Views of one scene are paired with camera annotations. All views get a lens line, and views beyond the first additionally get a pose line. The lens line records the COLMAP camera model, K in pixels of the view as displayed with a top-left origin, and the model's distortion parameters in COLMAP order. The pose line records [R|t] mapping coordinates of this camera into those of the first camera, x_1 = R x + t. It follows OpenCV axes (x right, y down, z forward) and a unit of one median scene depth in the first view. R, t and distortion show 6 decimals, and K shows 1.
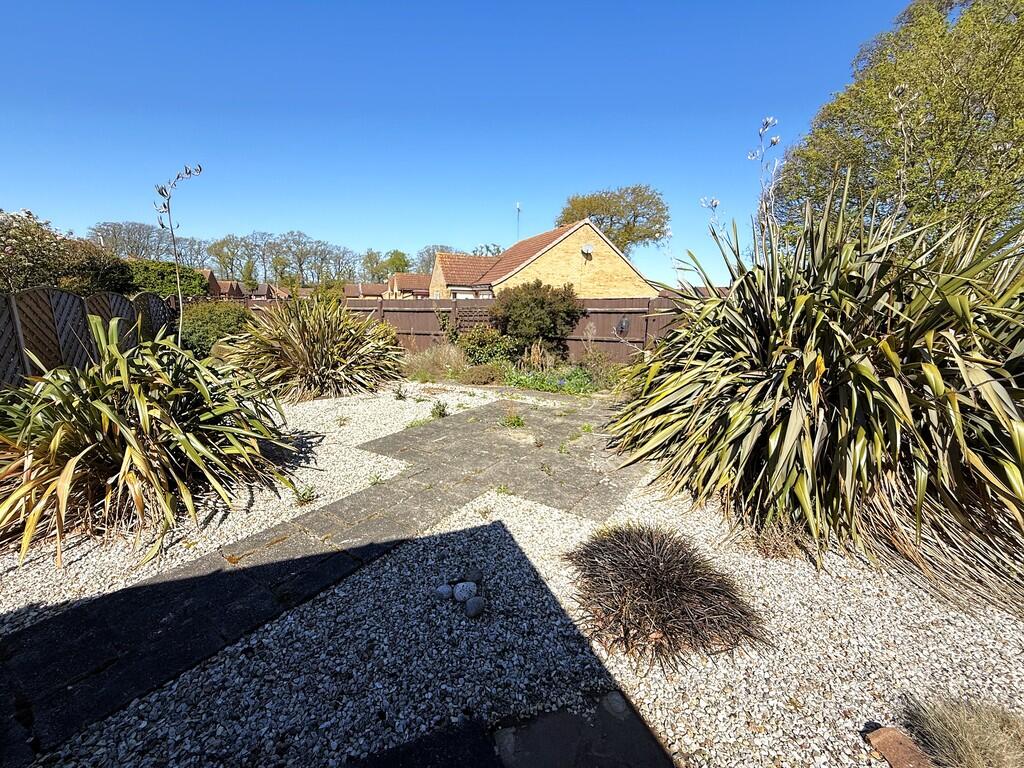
lens RADIAL K [[404.7, 0, 512.0], [0, 404.7, 384.0], [0, 0, 1]] dist [-0.000709, -0.000008]
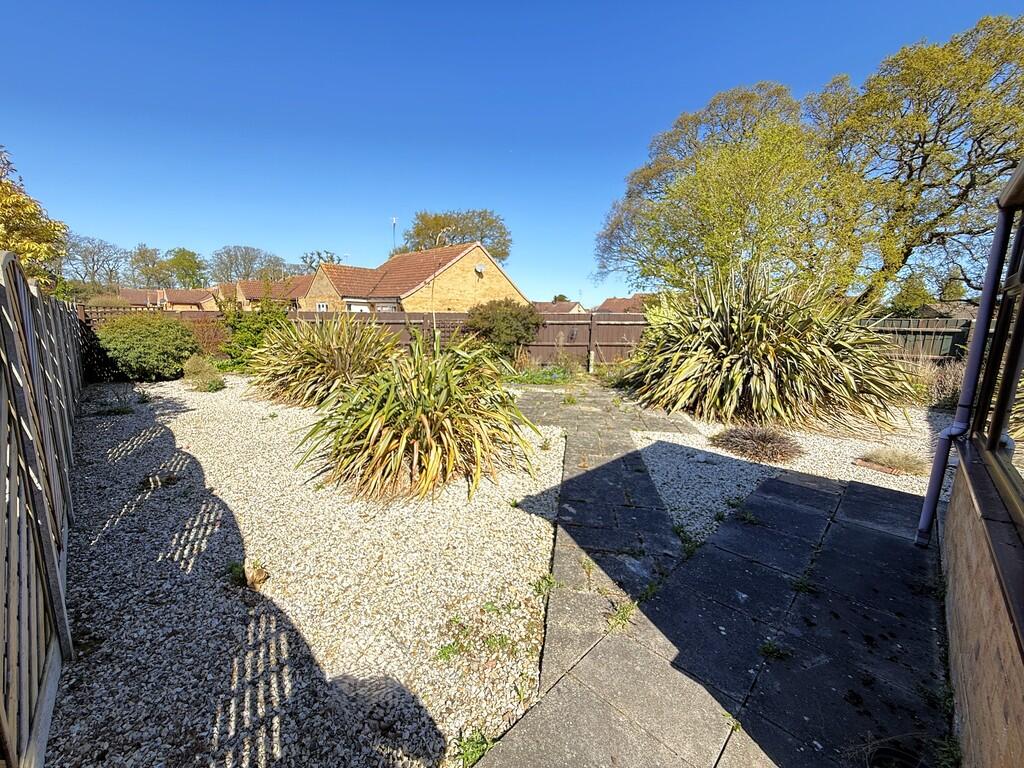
lens RADIAL K [[404.7, 0, 512.0], [0, 404.7, 384.0], [0, 0, 1]] dist [-0.000709, -0.000008]
pose [[0.913805, -0.060440, 0.401632, -0.190855], [0.071445, 0.997367, -0.012464, 0.009209], [-0.399821, 0.040084, 0.915716, -0.056719]]
